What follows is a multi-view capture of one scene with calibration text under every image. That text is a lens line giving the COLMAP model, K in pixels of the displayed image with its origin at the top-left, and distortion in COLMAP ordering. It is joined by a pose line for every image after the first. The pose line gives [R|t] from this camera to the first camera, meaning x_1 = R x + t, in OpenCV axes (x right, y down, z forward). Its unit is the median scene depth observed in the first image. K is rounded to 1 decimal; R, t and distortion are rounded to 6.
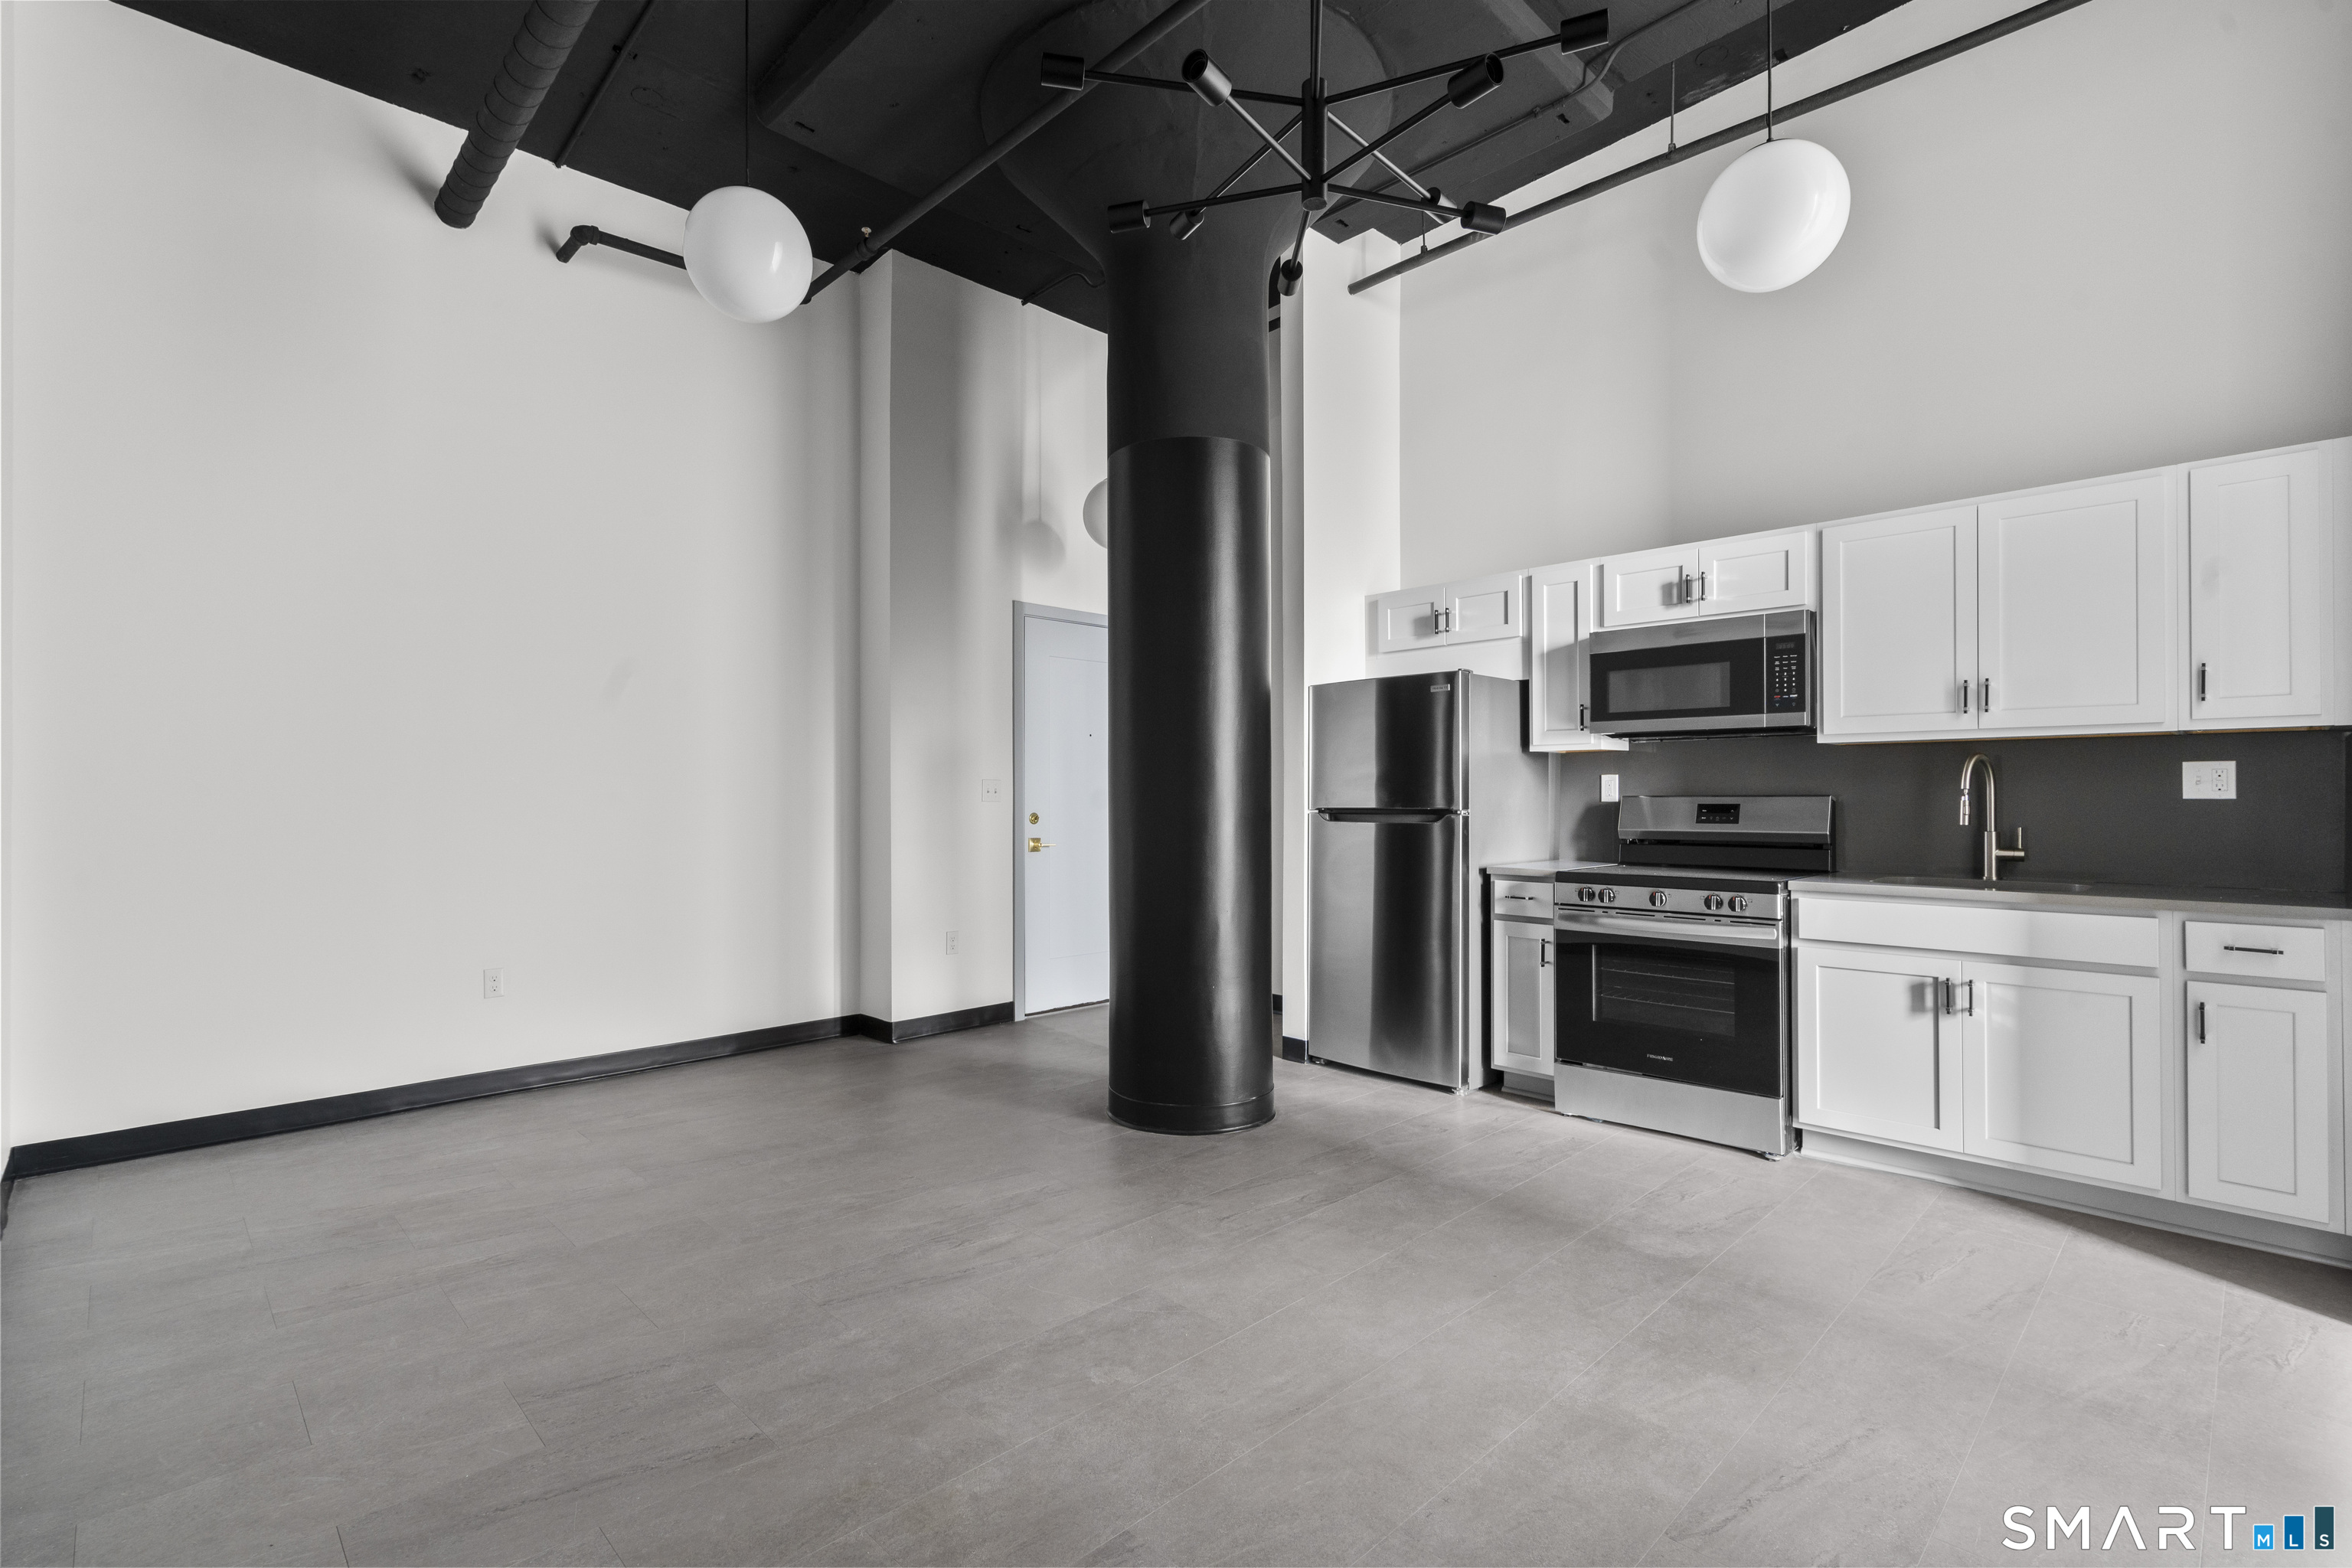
lens RADIAL K [[1058.7, 0, 1178.0], [0, 1058.7, 789.4], [0, 0, 1]] dist [-0.004950, 0.000188]
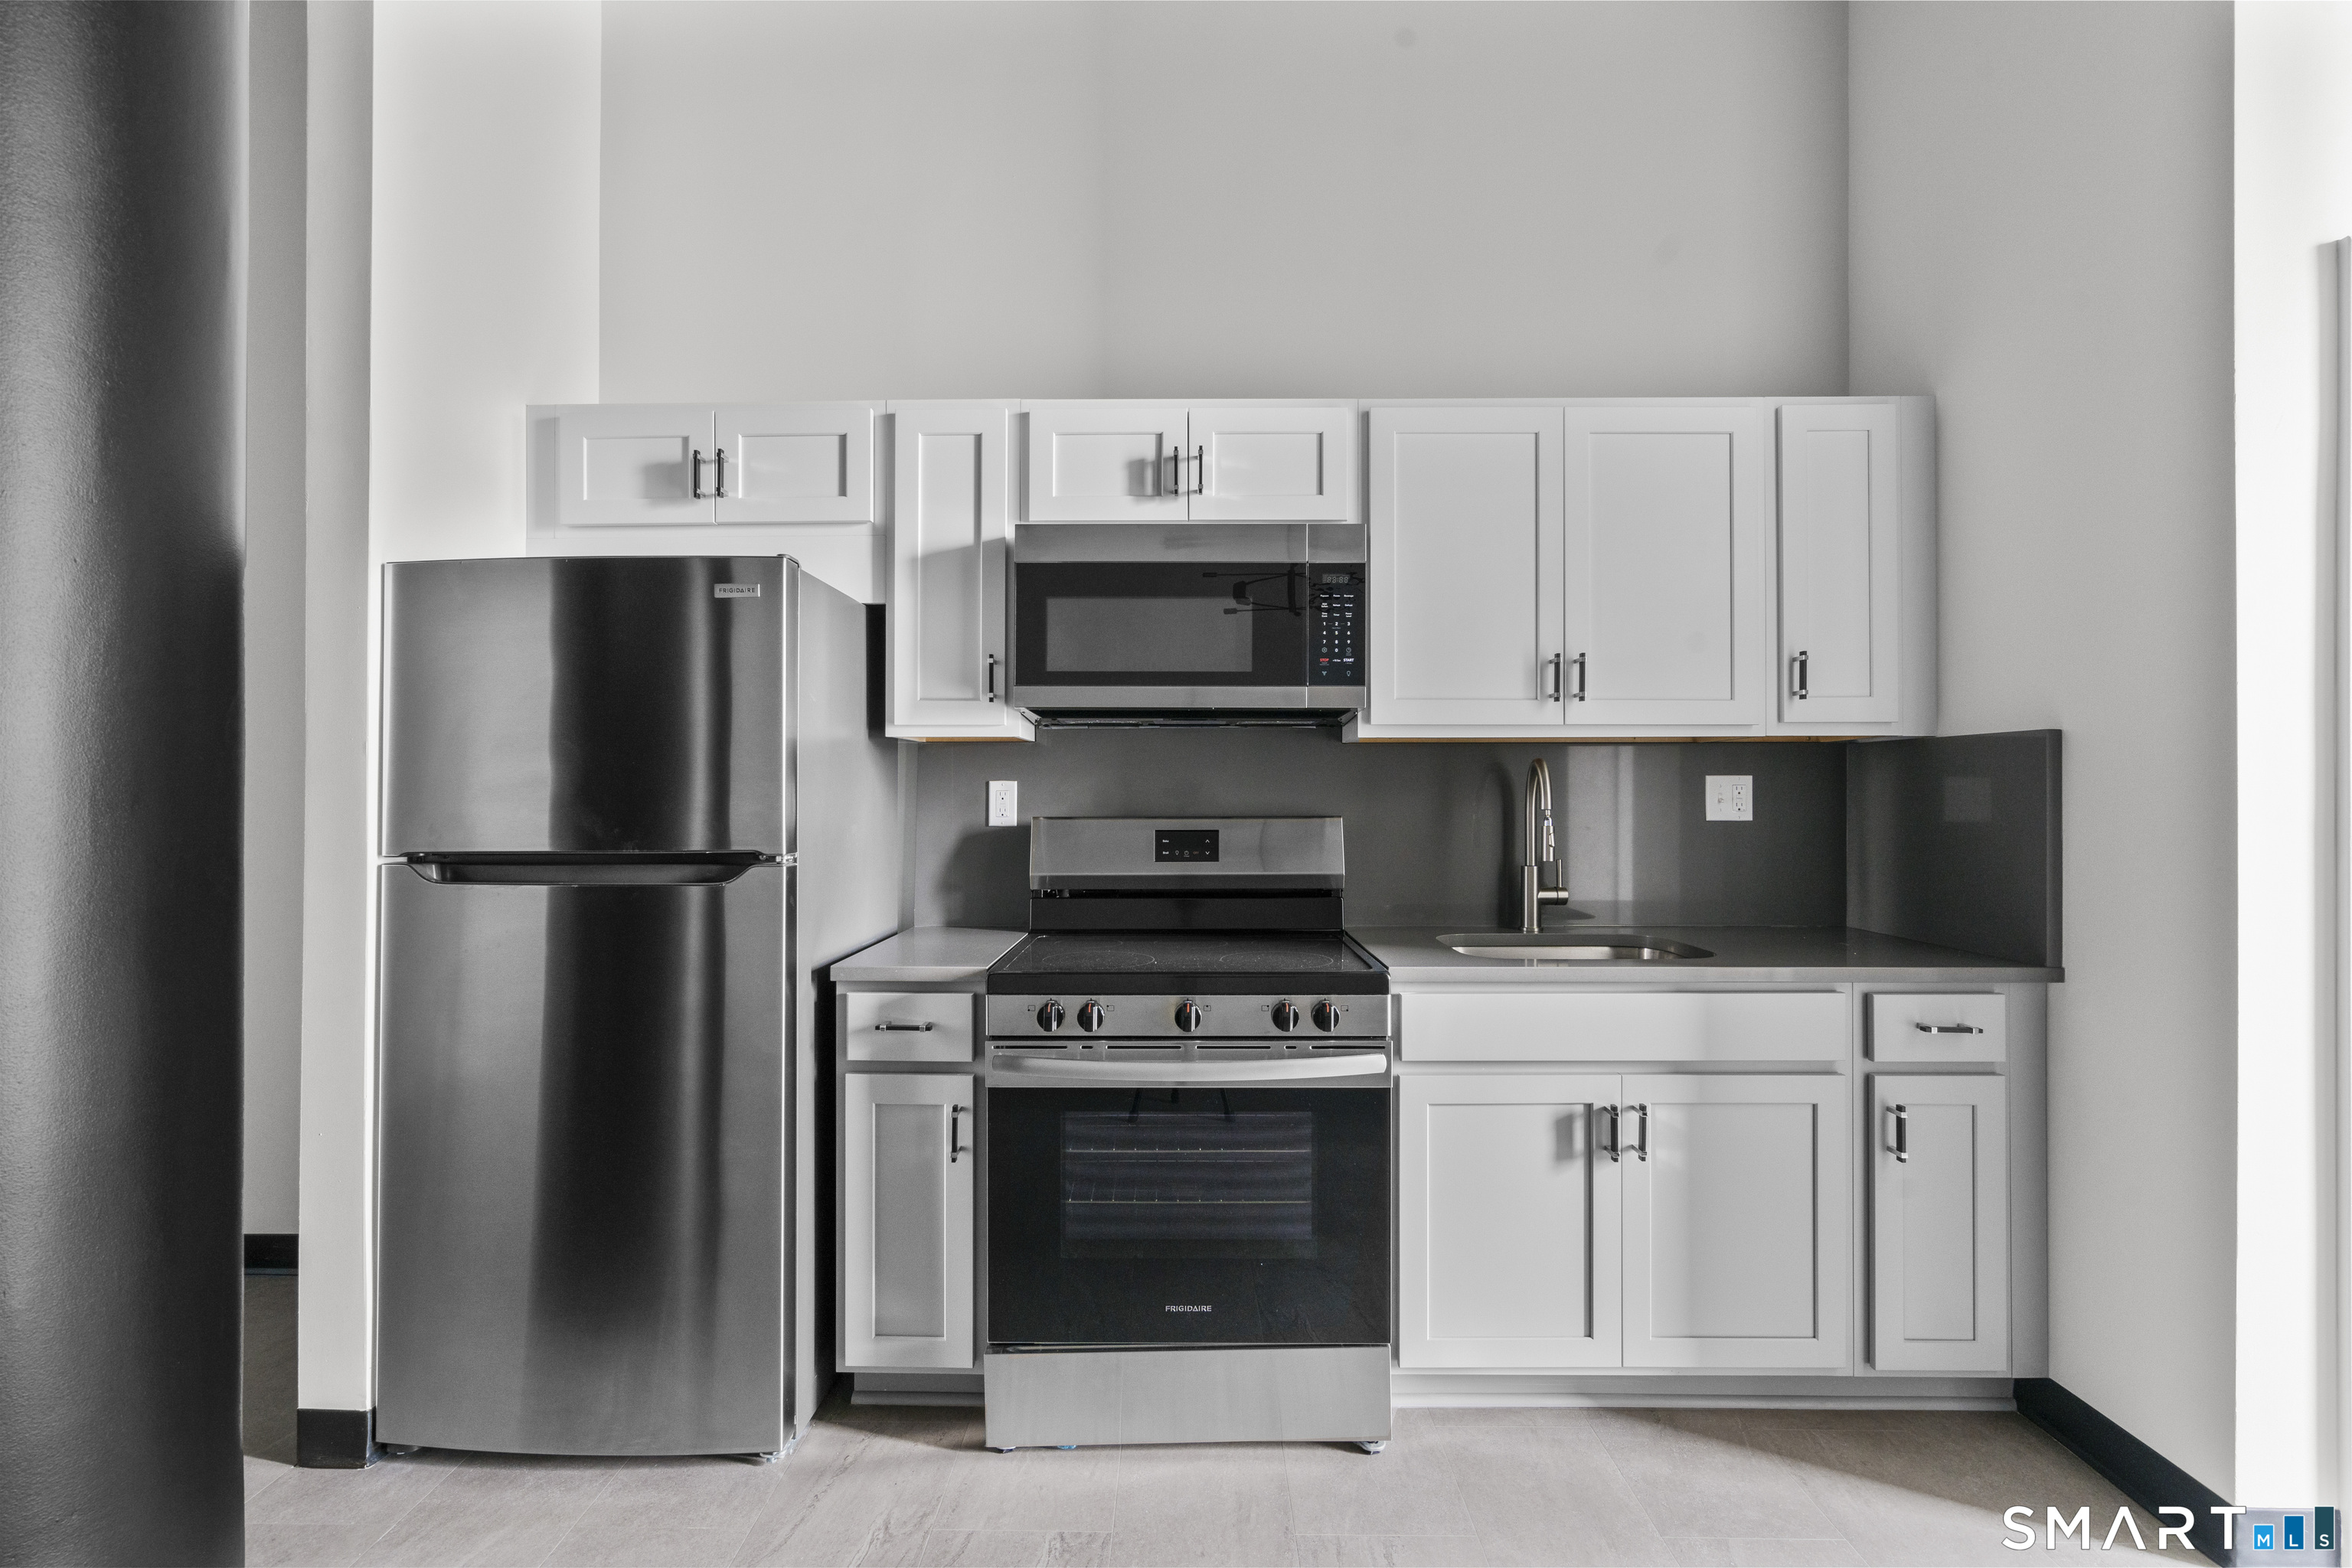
lens RADIAL K [[1058.7, 0, 1178.0], [0, 1058.7, 789.4], [0, 0, 1]] dist [-0.004950, 0.000188]
pose [[0.714832, 0.006032, 0.699270, 0.066213], [-0.004868, 0.999981, -0.003650, -0.008297], [-0.699279, -0.000795, 0.714848, 0.558078]]
